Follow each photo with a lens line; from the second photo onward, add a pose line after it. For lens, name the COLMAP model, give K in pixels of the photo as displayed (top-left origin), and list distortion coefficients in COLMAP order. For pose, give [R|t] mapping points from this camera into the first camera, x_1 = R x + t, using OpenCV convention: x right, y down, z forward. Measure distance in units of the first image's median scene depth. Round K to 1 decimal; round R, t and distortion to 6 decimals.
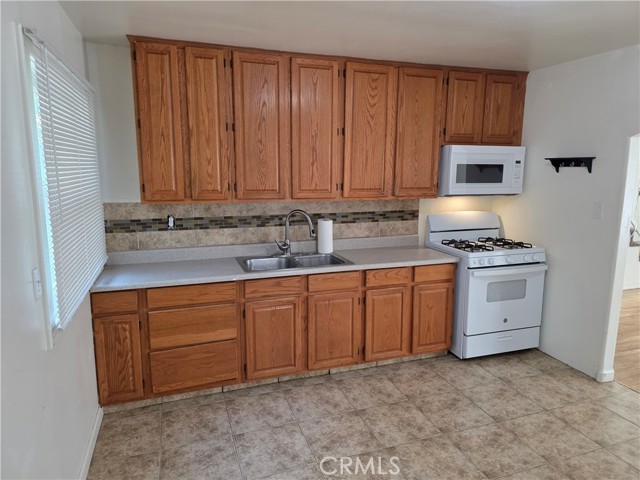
lens RADIAL K [[429.9, 0, 324.0], [0, 429.9, 238.6], [0, 0, 1]] dist [0.047468, -0.038393]
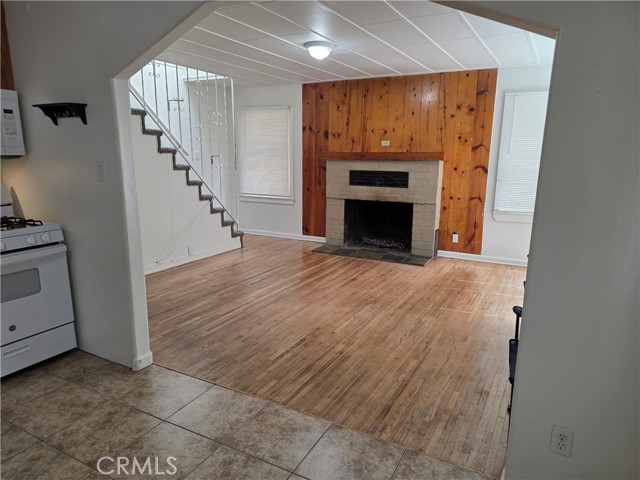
lens RADIAL K [[429.9, 0, 321.0], [0, 429.9, 243.1], [0, 0, 1]] dist [0.047468, -0.038393]
pose [[0.741912, -0.141706, 0.655352, 0.368682], [0.107435, 0.989907, 0.092421, 0.037394], [-0.661834, 0.001839, 0.749648, 0.109385]]
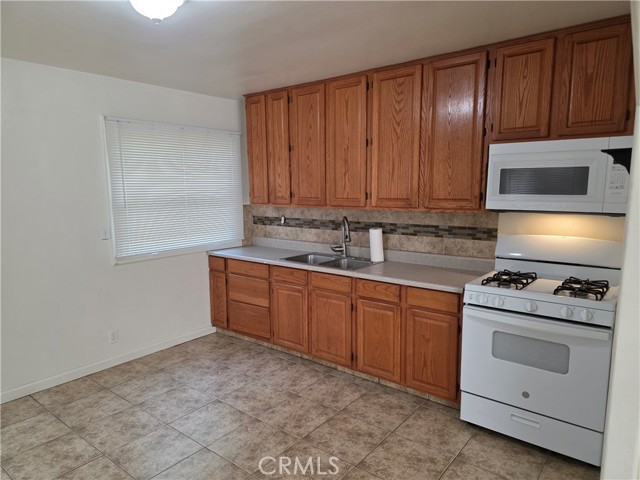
lens RADIAL K [[429.9, 0, 318.7], [0, 429.9, 250.0], [0, 0, 1]] dist [0.047468, -0.038393]
pose [[0.521105, 0.117663, -0.845343, 0.862805], [-0.129868, 0.989850, 0.057721, -0.037088], [0.843554, 0.079704, 0.531097, 0.367681]]
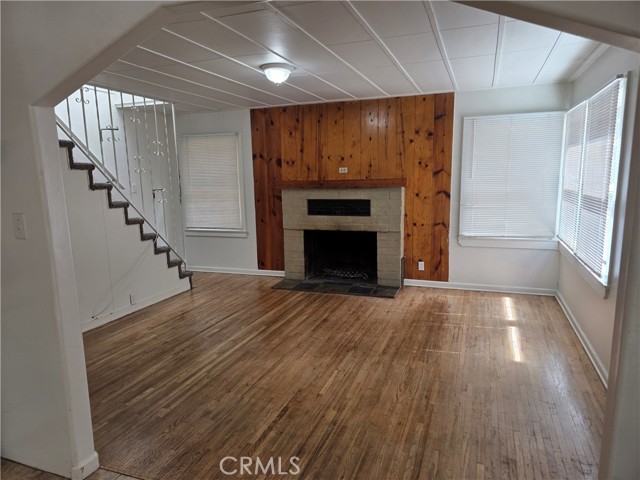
lens RADIAL K [[429.9, 0, 321.1], [0, 429.9, 246.4], [0, 0, 1]] dist [0.047468, -0.038393]
pose [[0.637342, -0.150119, 0.755817, 0.413072], [0.152088, 0.986052, 0.067600, -0.010380], [-0.755423, 0.071866, 0.651284, 0.256646]]
